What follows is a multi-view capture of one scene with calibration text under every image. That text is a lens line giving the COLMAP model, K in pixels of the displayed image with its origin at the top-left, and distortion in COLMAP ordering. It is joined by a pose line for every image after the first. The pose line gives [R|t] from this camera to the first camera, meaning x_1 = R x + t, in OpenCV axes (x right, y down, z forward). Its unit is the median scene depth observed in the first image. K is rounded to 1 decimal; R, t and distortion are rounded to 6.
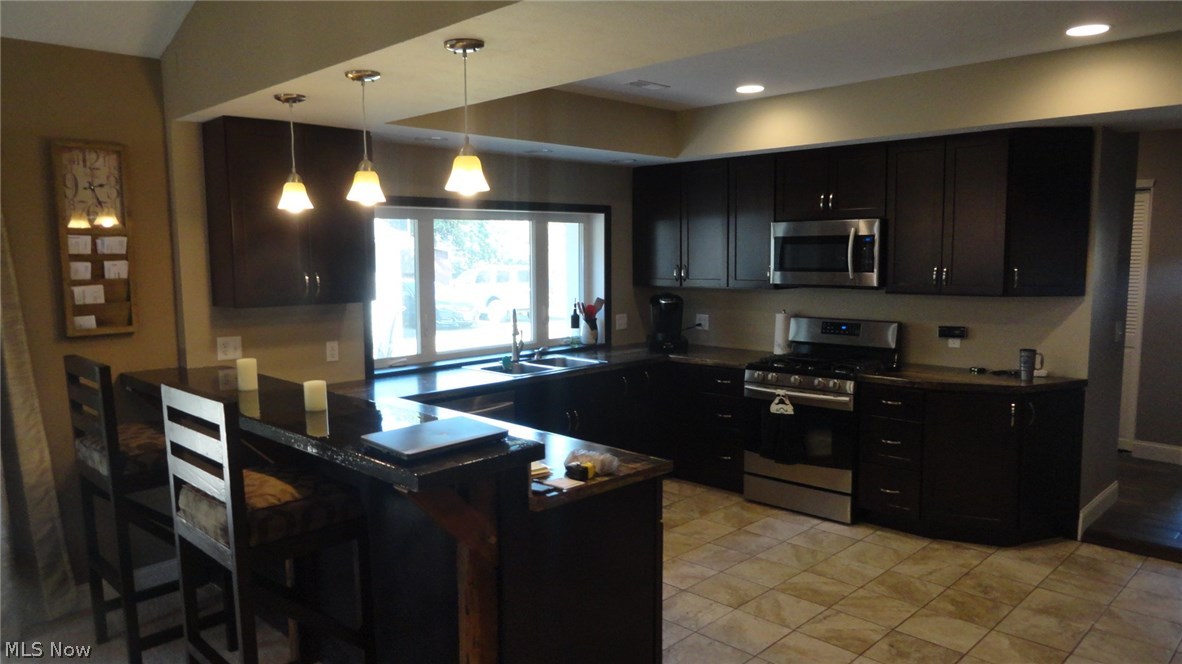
lens RADIAL K [[815.2, 0, 596.0], [0, 815.2, 335.1], [0, 0, 1]] dist [-0.001844, 0.016433]
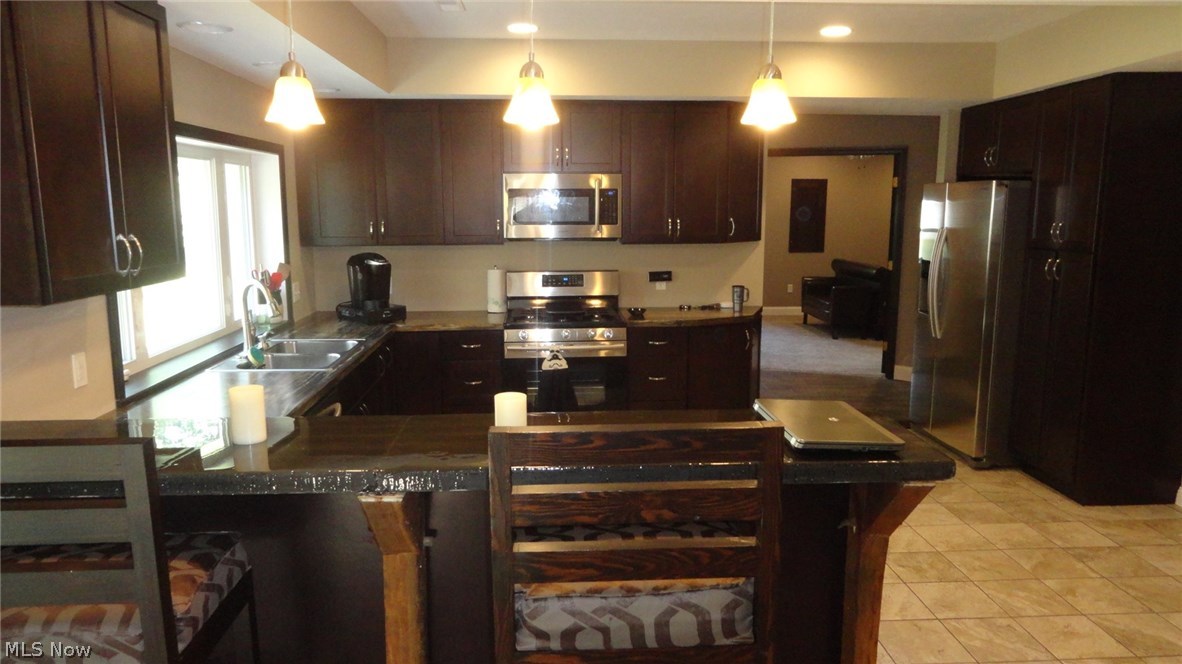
lens RADIAL K [[815.2, 0, 594.2], [0, 815.2, 329.1], [0, 0, 1]] dist [-0.001844, 0.016433]
pose [[0.657884, -0.106898, 0.745495, -1.113554], [0.076115, 0.994244, 0.075397, -0.054040], [-0.749263, 0.007141, 0.662234, 0.735113]]
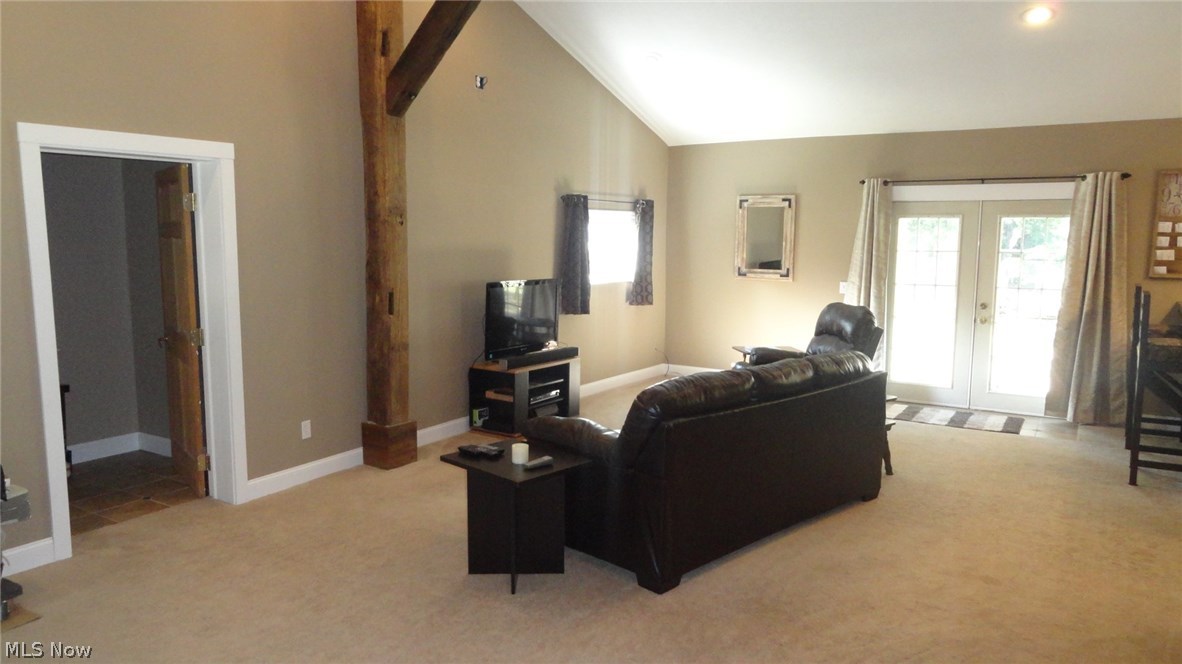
lens RADIAL K [[815.2, 0, 591.6], [0, 815.2, 331.1], [0, 0, 1]] dist [-0.001844, 0.016433]
pose [[0.192257, 0.137057, -0.971727, 0.898196], [-0.119371, 0.986112, 0.115468, 0.058208], [0.974057, 0.093796, 0.205948, -0.581580]]
